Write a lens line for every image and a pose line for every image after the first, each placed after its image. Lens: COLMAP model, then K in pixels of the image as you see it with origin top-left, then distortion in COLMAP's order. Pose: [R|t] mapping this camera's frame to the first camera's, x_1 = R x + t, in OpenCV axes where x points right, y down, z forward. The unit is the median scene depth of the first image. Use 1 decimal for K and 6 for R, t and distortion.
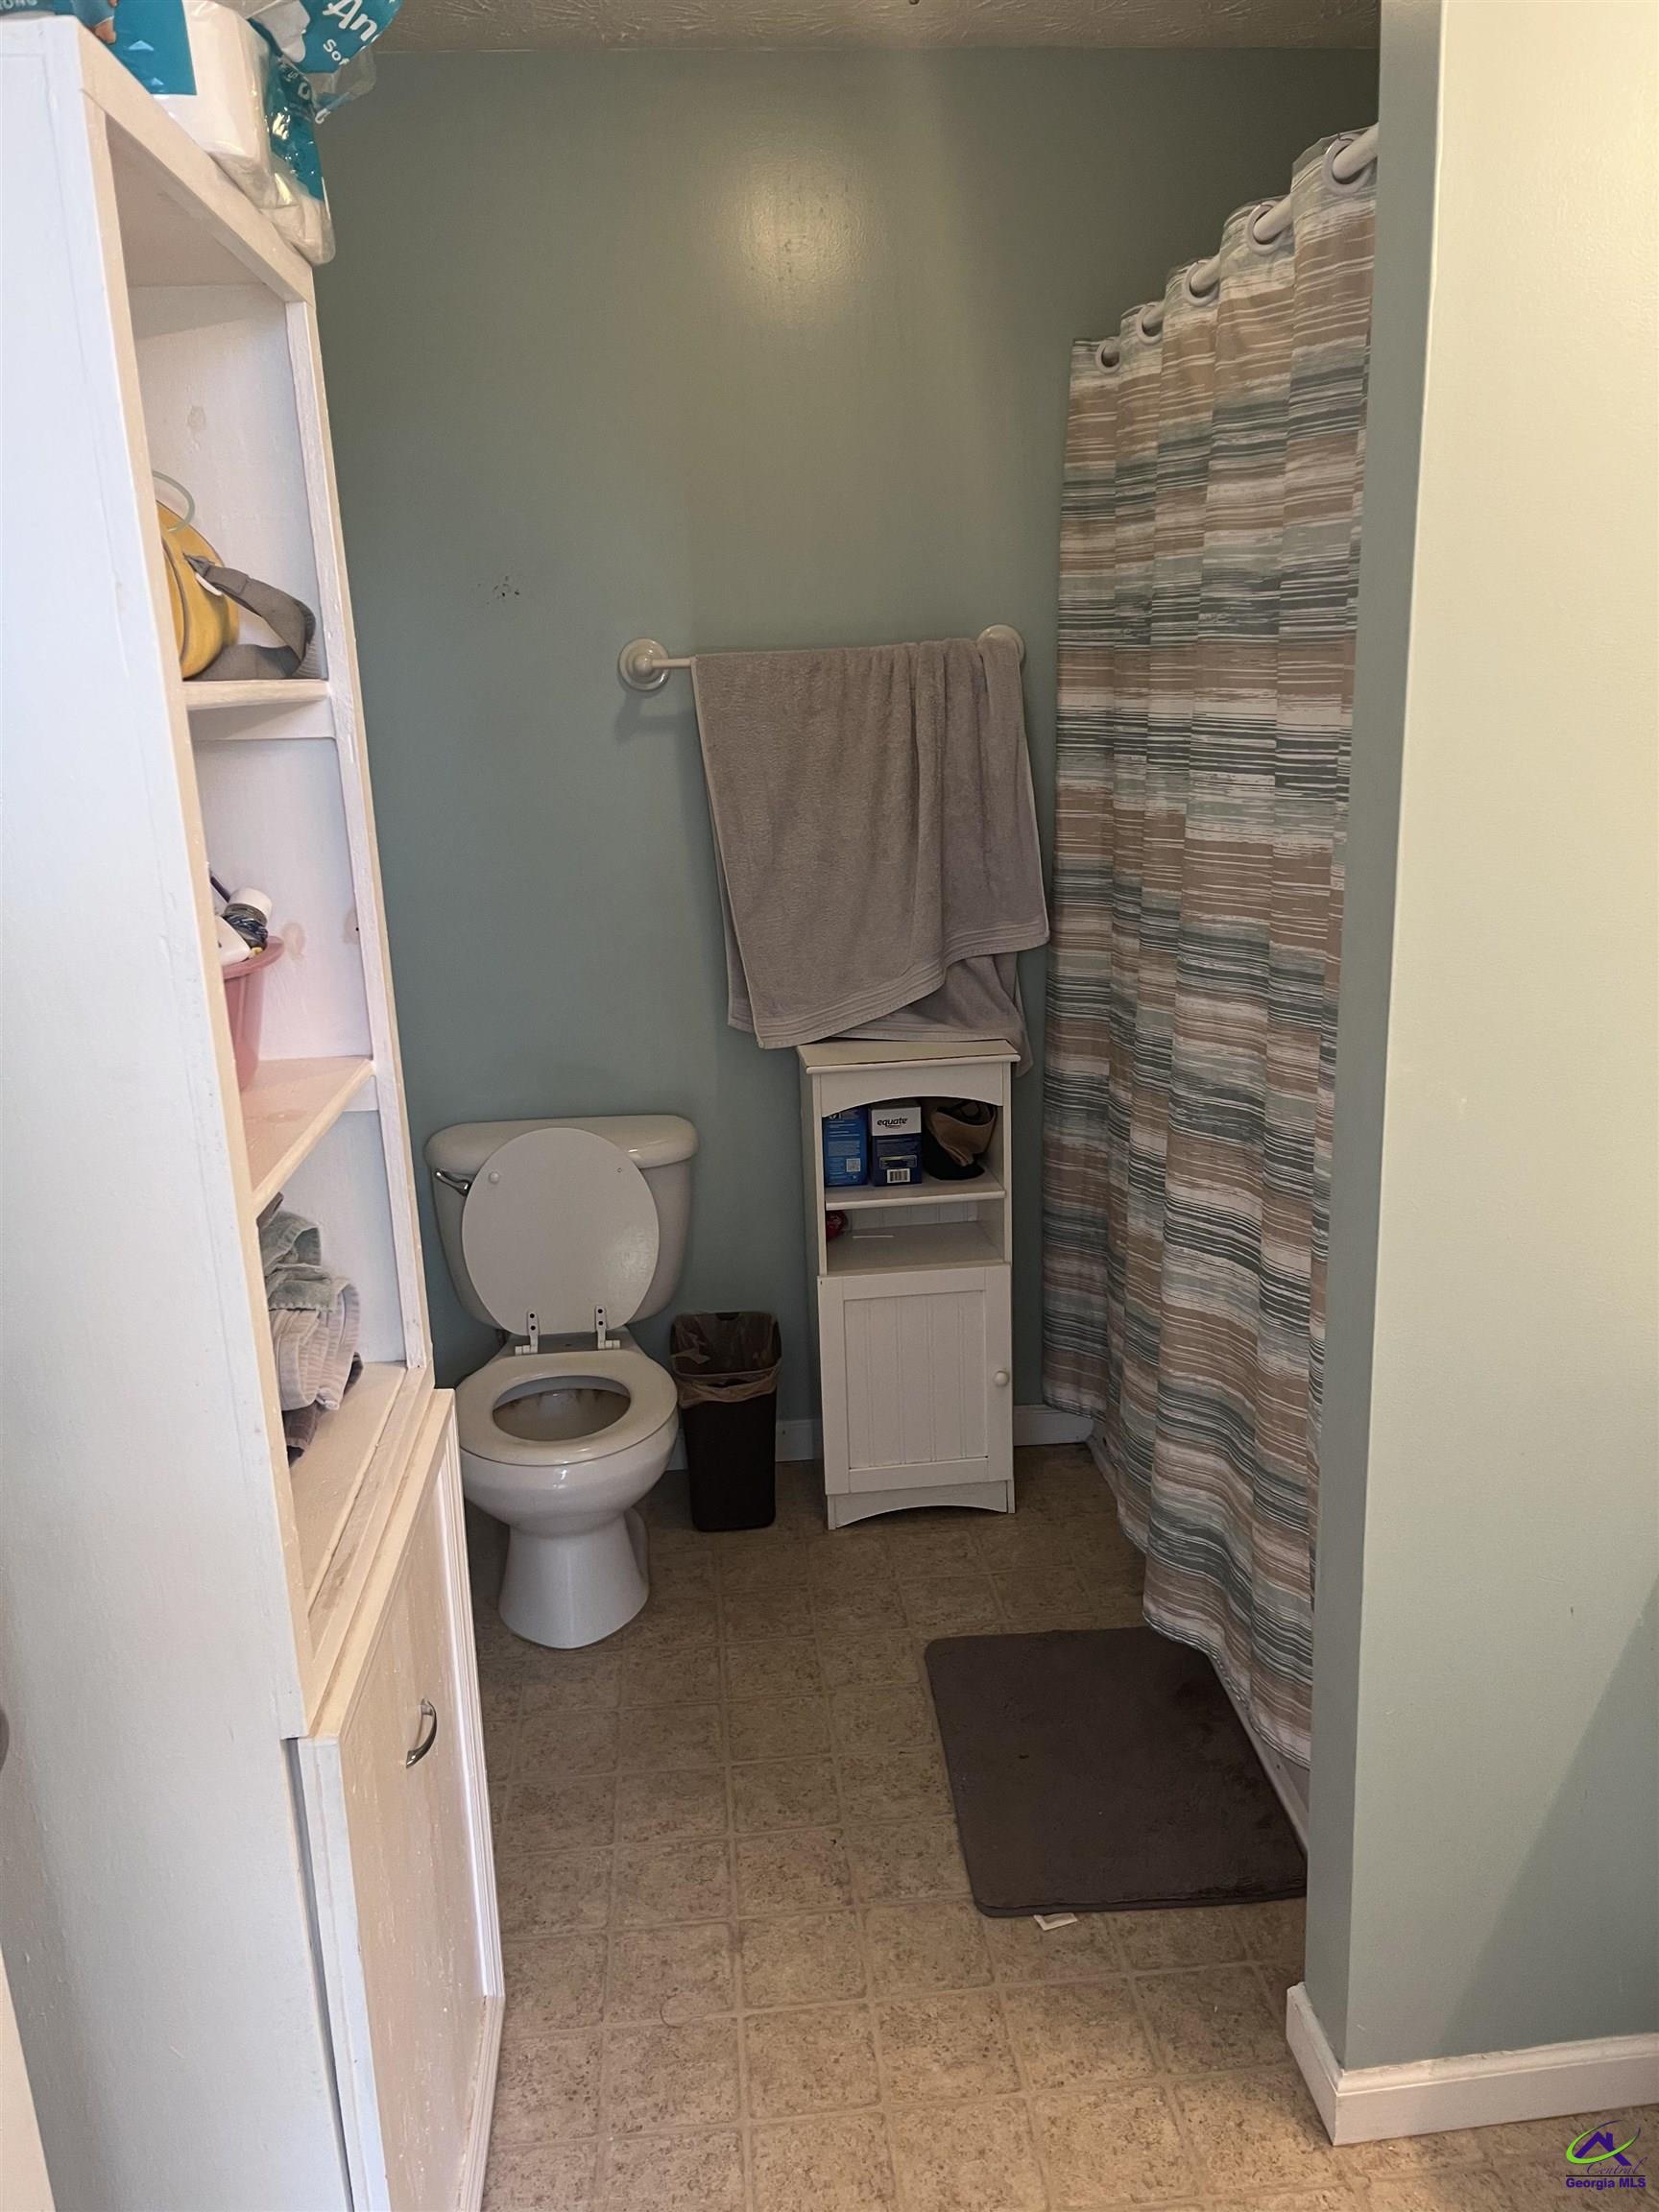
lens RADIAL K [[1640.9, 0, 834.0], [0, 1640.9, 1115.8], [0, 0, 1]] dist [0.100781, -0.116105]
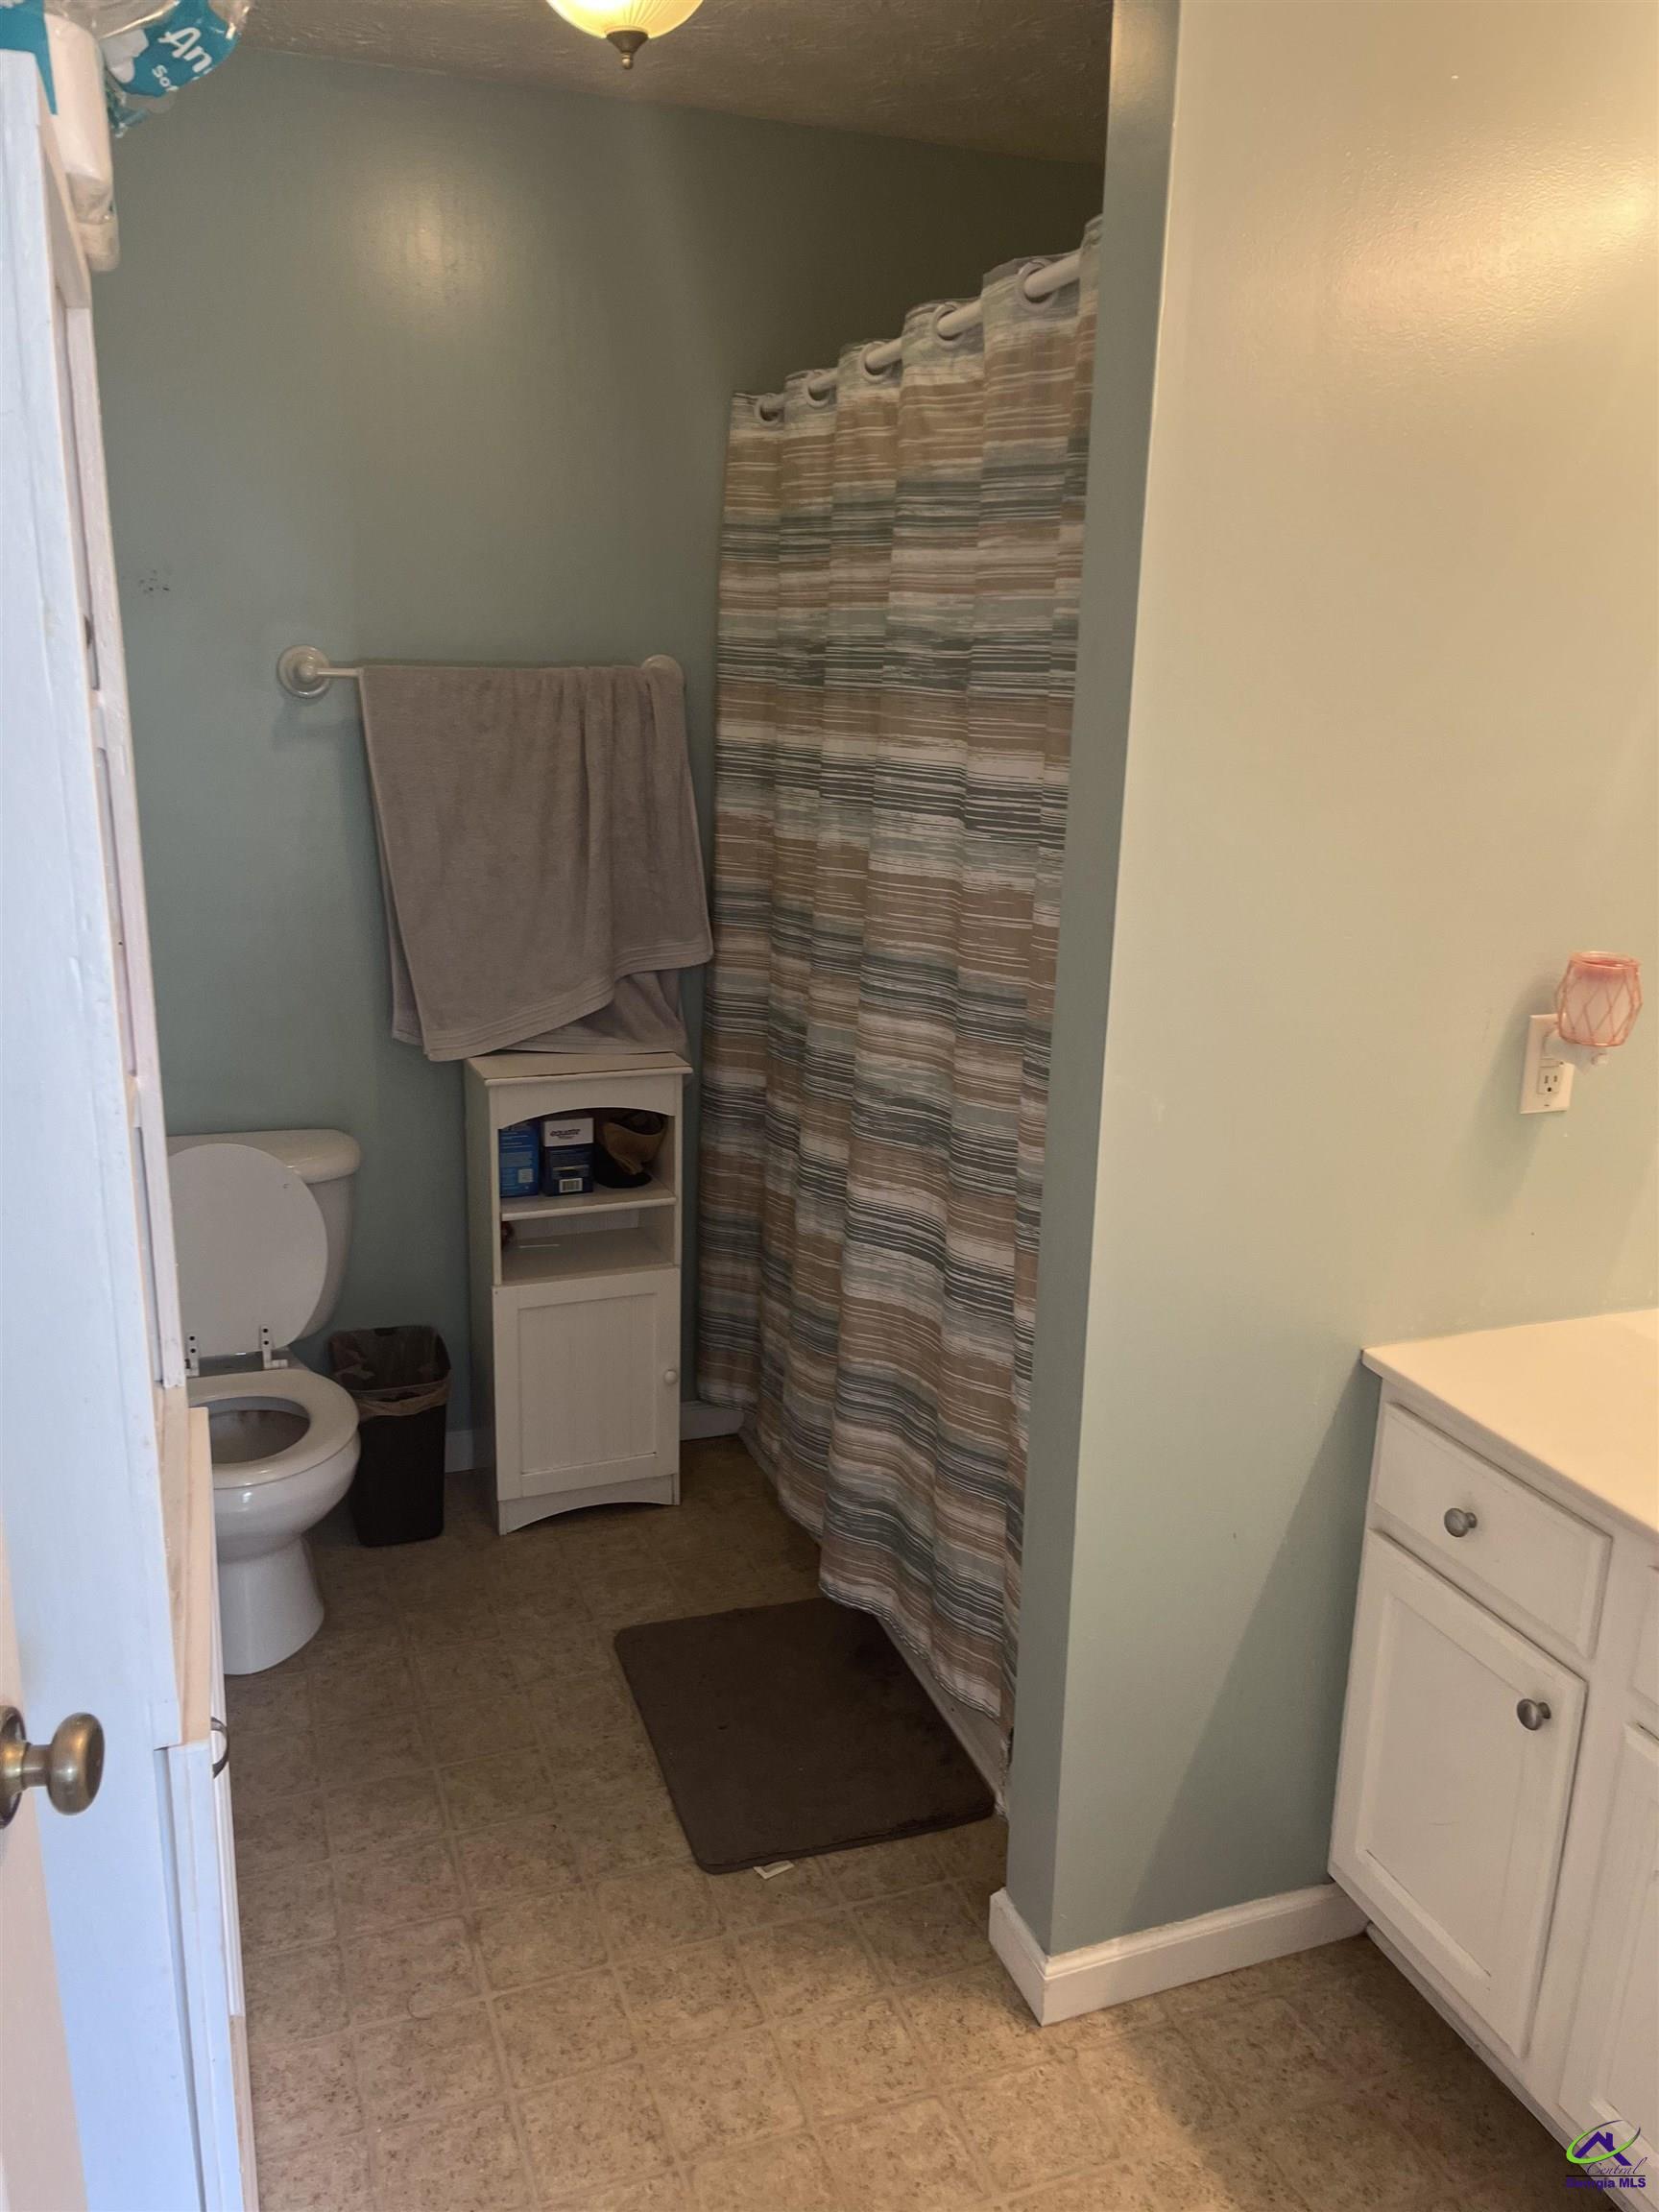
lens RADIAL K [[1649.0, 0, 803.4], [0, 1649.0, 1135.4], [0, 0, 1]] dist [0.105607, -0.121524]
pose [[0.965825, -0.014030, 0.258817, -0.111976], [0.012474, 0.999893, 0.007656, -0.000913], [-0.258896, -0.004166, 0.965896, -0.045984]]
